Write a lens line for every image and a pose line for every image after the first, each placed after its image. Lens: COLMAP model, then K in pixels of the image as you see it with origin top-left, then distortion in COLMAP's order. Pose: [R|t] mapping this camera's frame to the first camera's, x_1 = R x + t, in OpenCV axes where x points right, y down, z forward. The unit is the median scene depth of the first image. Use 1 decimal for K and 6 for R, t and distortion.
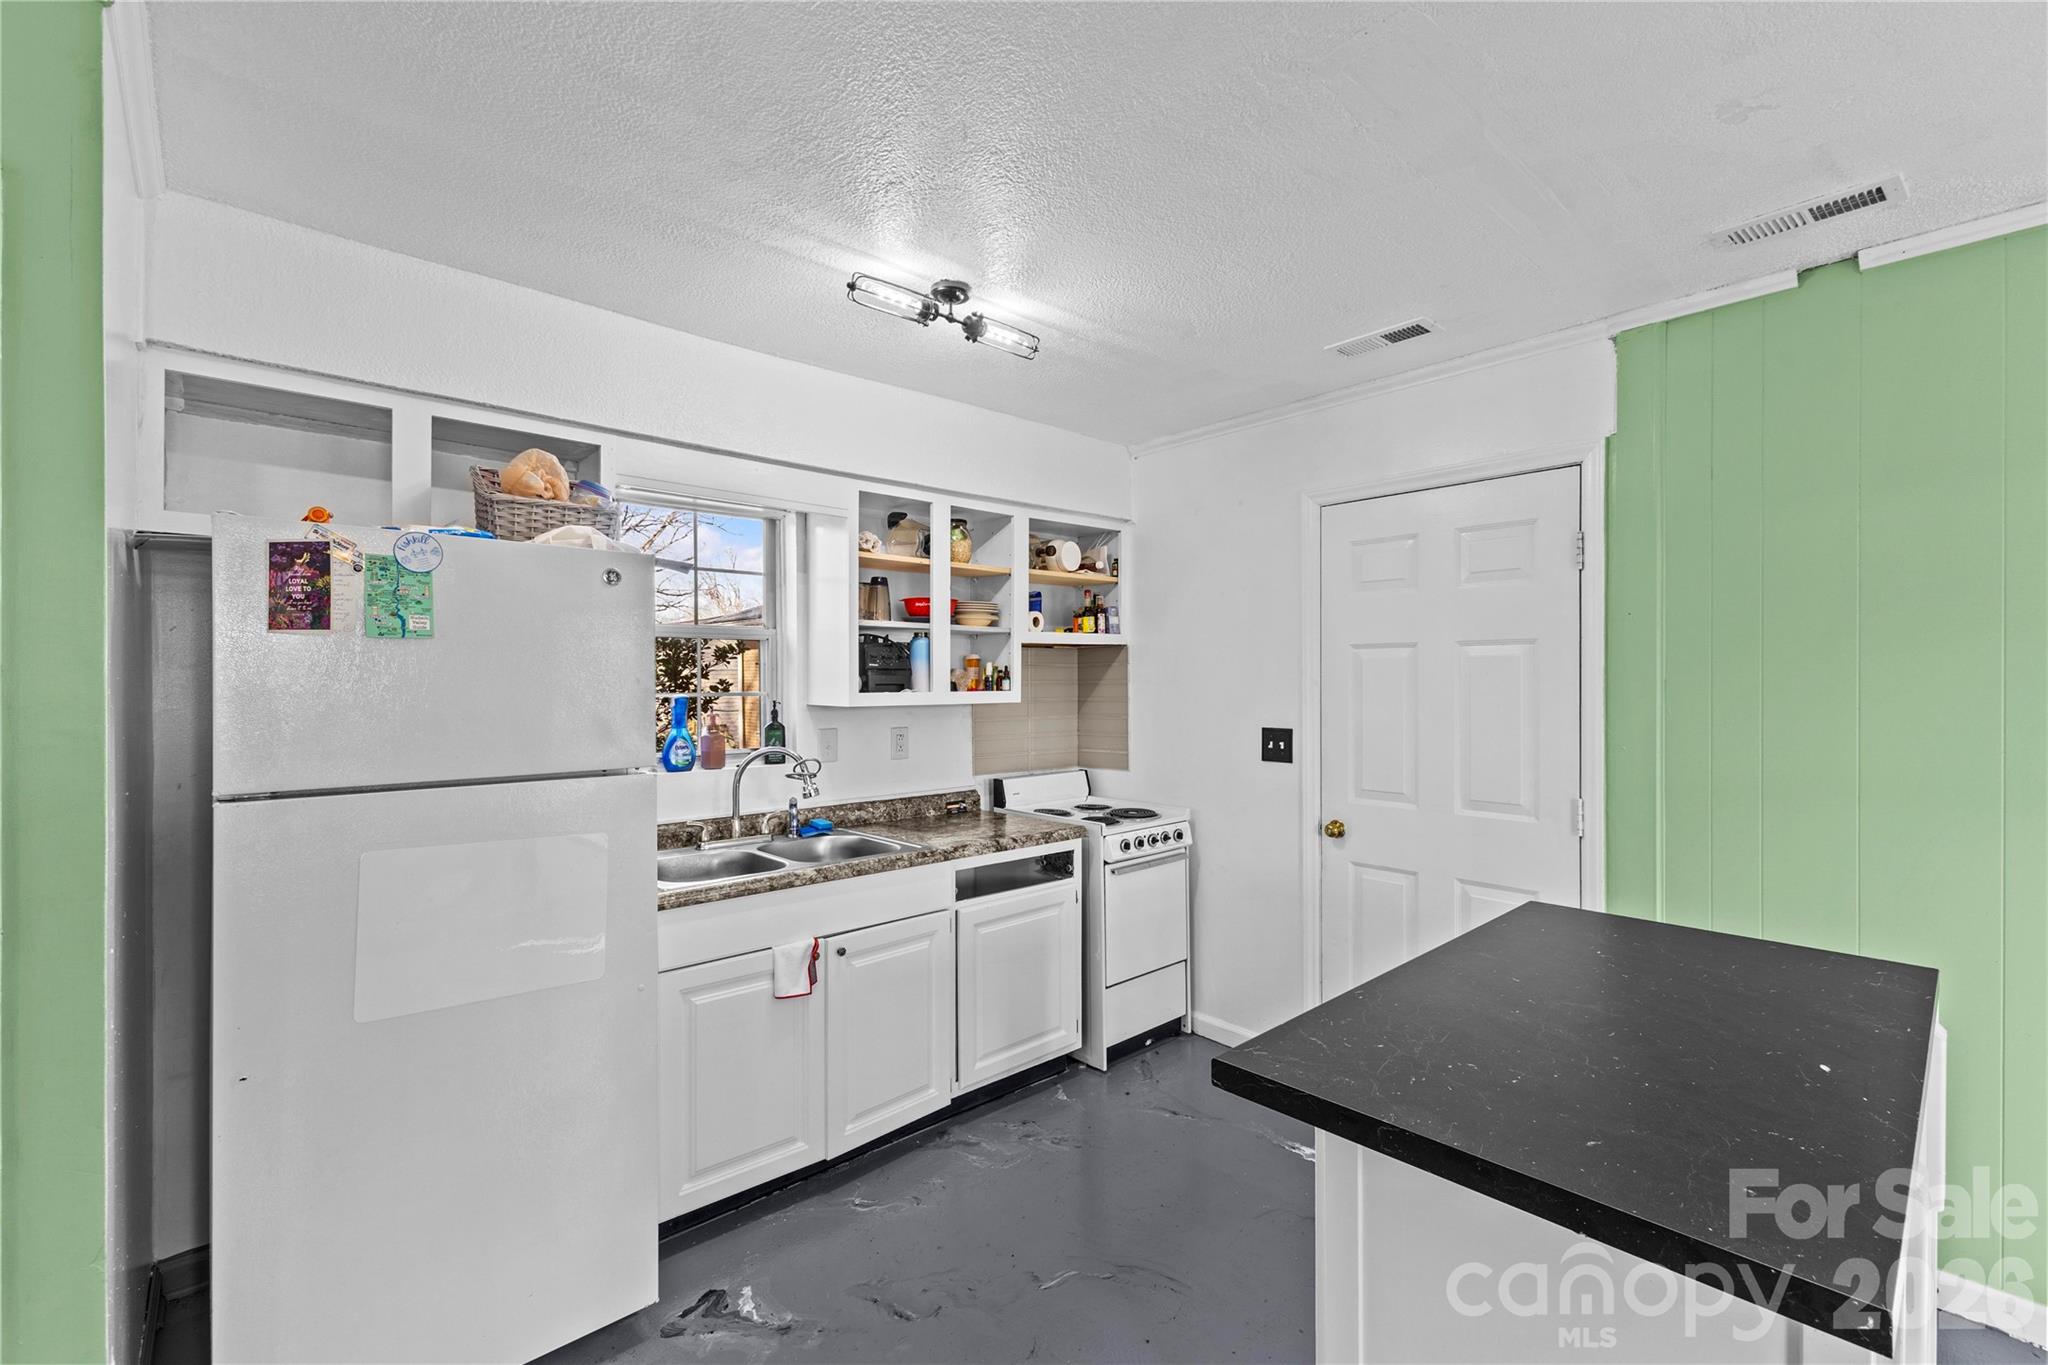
lens RADIAL K [[881.5, 0, 1024.0], [0, 881.5, 684.3], [0, 0, 1]] dist [0.007595, -0.001024]
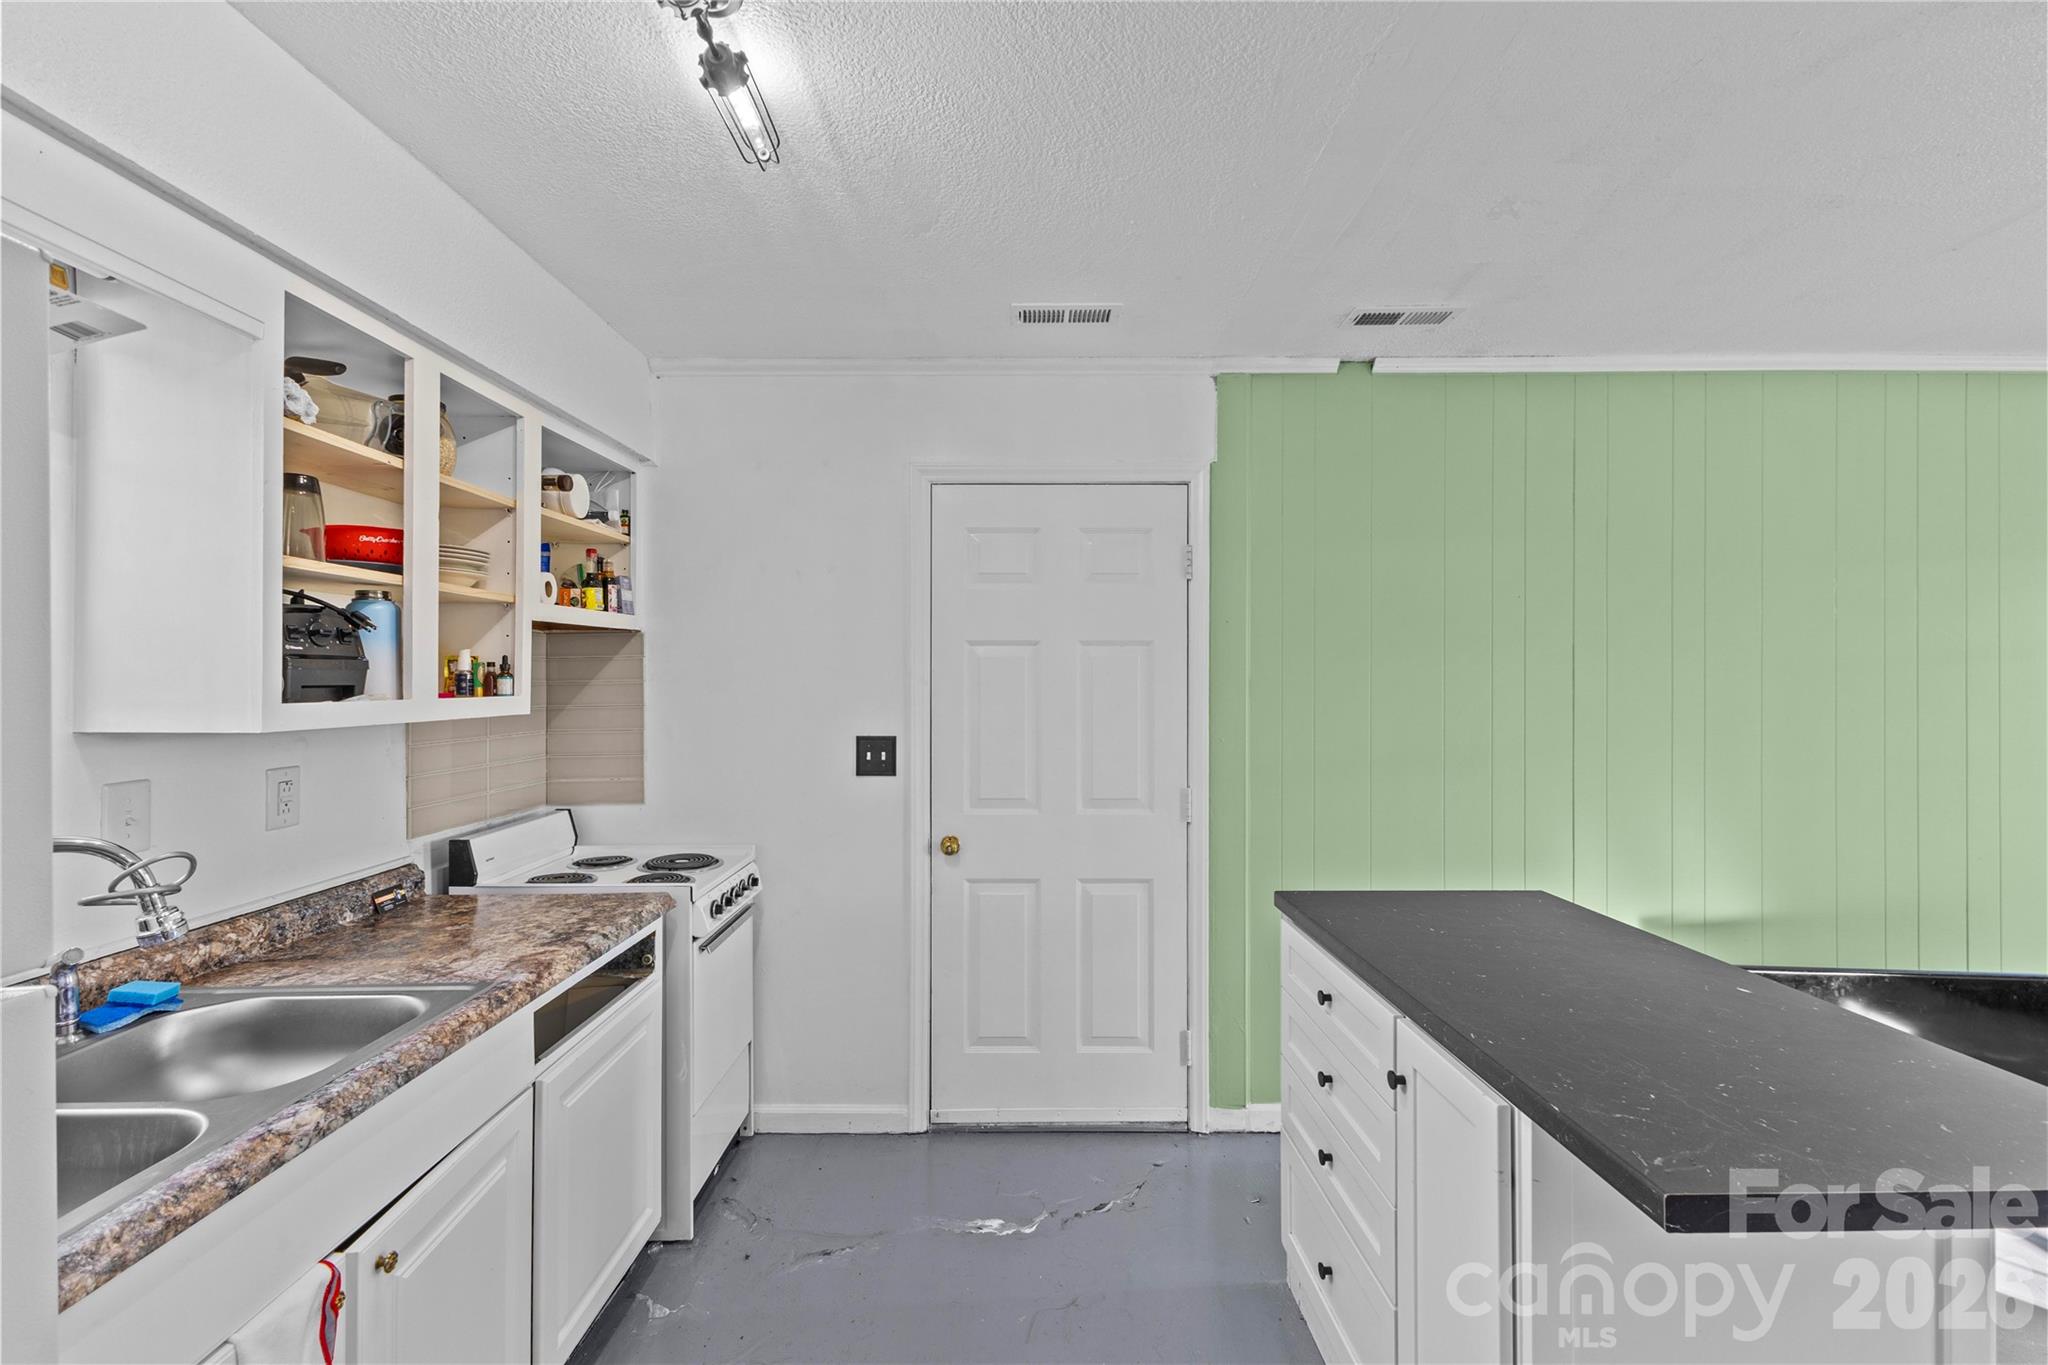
lens RADIAL K [[881.5, 0, 1026.7], [0, 881.5, 676.5], [0, 0, 1]] dist [0.007595, -0.001024]
pose [[0.665309, 0.004188, 0.746556, -0.261355], [0.001997, 0.999971, -0.007389, -0.000975], [-0.746565, 0.006407, 0.665281, 0.340730]]
